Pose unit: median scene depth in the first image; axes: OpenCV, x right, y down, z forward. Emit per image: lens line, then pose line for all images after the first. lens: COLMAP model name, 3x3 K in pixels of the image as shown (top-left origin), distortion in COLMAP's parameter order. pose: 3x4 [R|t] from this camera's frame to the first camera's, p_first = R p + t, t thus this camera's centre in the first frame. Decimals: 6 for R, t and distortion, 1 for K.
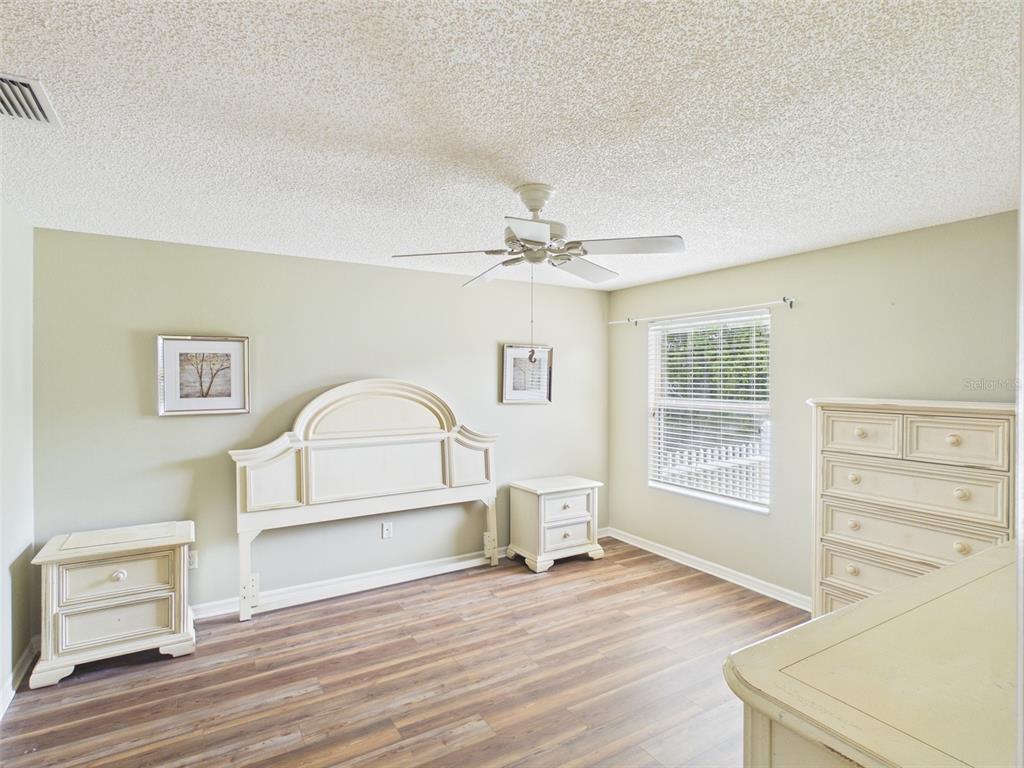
lens RADIAL K [[537.8, 0, 515.6], [0, 537.8, 382.6], [0, 0, 1]] dist [0.002645, -0.000446]
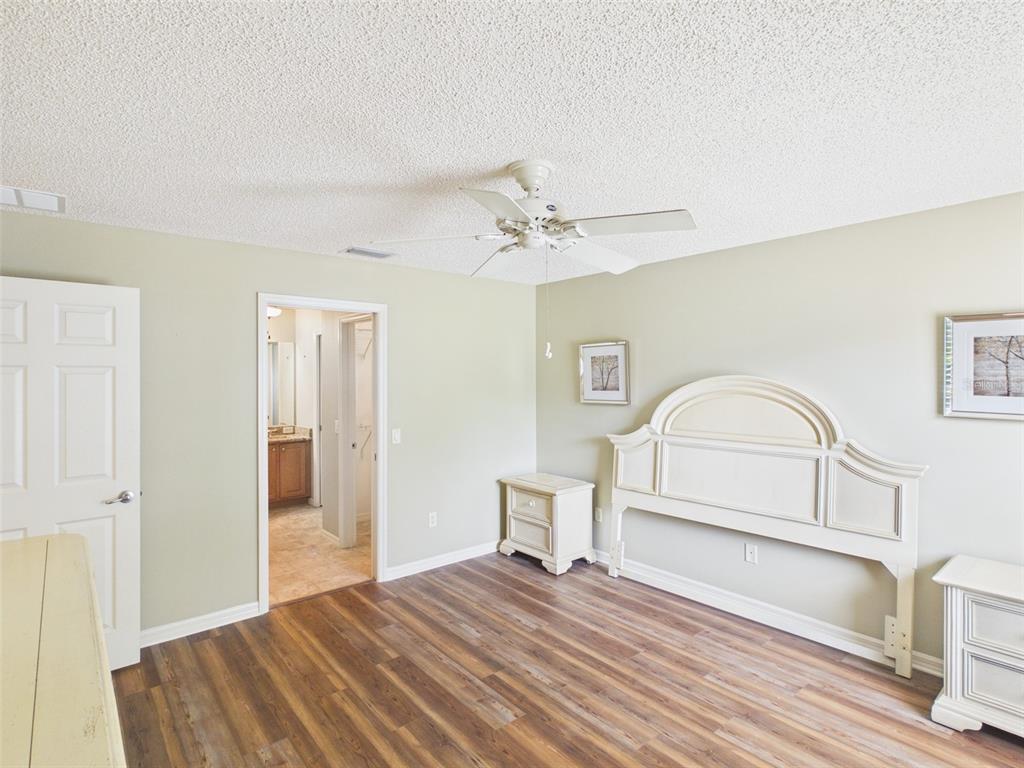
lens RADIAL K [[537.8, 0, 523.2], [0, 537.8, 377.5], [0, 0, 1]] dist [0.002645, -0.000446]
pose [[0.165131, -0.006507, -0.986250, 0.637891], [-0.015113, 0.999844, -0.009127, 0.010917], [0.986156, 0.016412, 0.165007, 0.588717]]
